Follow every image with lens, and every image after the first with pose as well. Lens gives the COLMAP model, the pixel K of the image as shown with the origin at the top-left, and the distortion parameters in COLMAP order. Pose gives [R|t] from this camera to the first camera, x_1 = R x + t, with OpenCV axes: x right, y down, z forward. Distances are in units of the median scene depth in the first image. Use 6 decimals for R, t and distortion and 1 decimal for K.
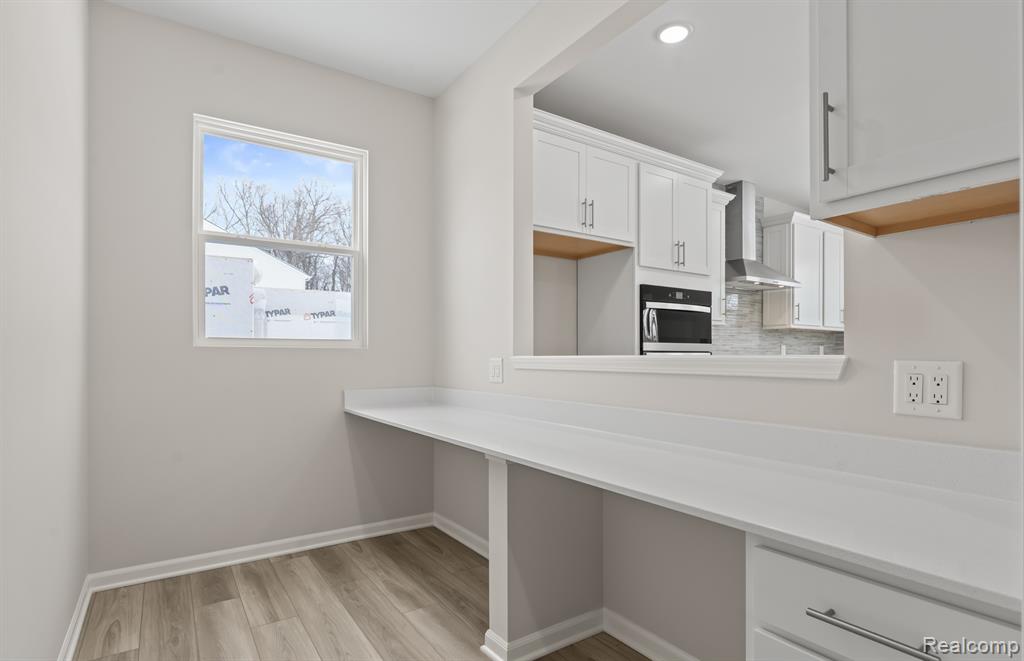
lens RADIAL K [[536.1, 0, 530.7], [0, 536.1, 356.6], [0, 0, 1]] dist [-0.002568, -0.002203]
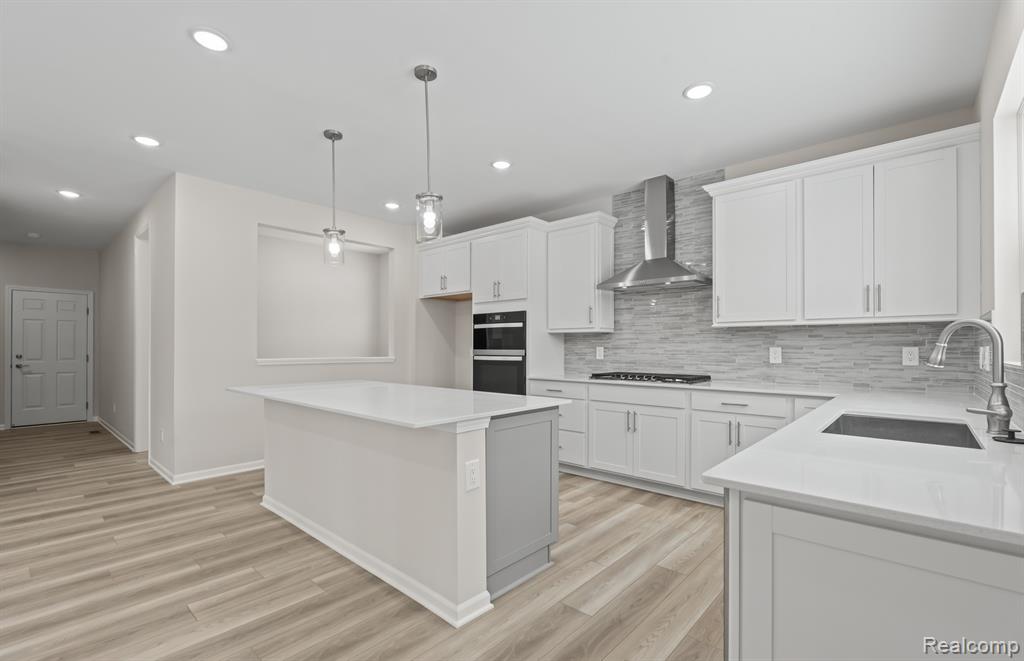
lens RADIAL K [[447.0, 0, 511.5], [0, 447.0, 347.0], [0, 0, 1]] dist [-0.003947, 0.000940]
pose [[0.224642, 0.000744, -0.974441, 1.077119], [0.002085, 0.999997, 0.001244, -0.025207], [0.974439, -0.002311, 0.224640, 0.552316]]
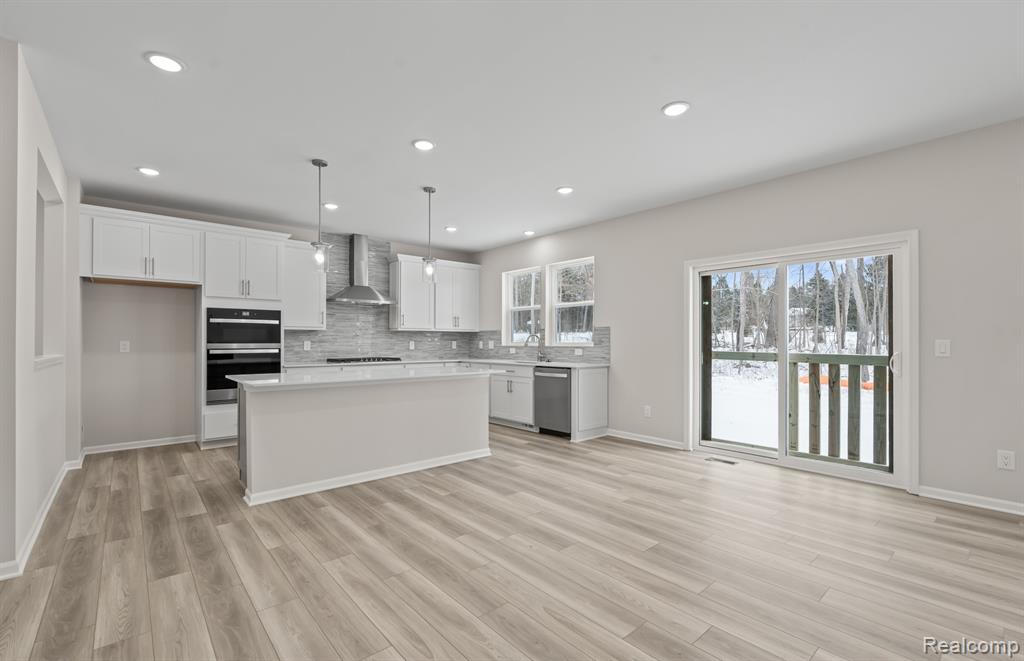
lens RADIAL K [[447.0, 0, 500.1], [0, 447.0, 339.6], [0, 0, 1]] dist [-0.003947, 0.000940]
pose [[0.997153, 0.002379, 0.075374, 0.676994], [-0.002372, 0.999997, -0.000173, -0.028193], [-0.075374, -0.000006, 0.997155, -0.276353]]
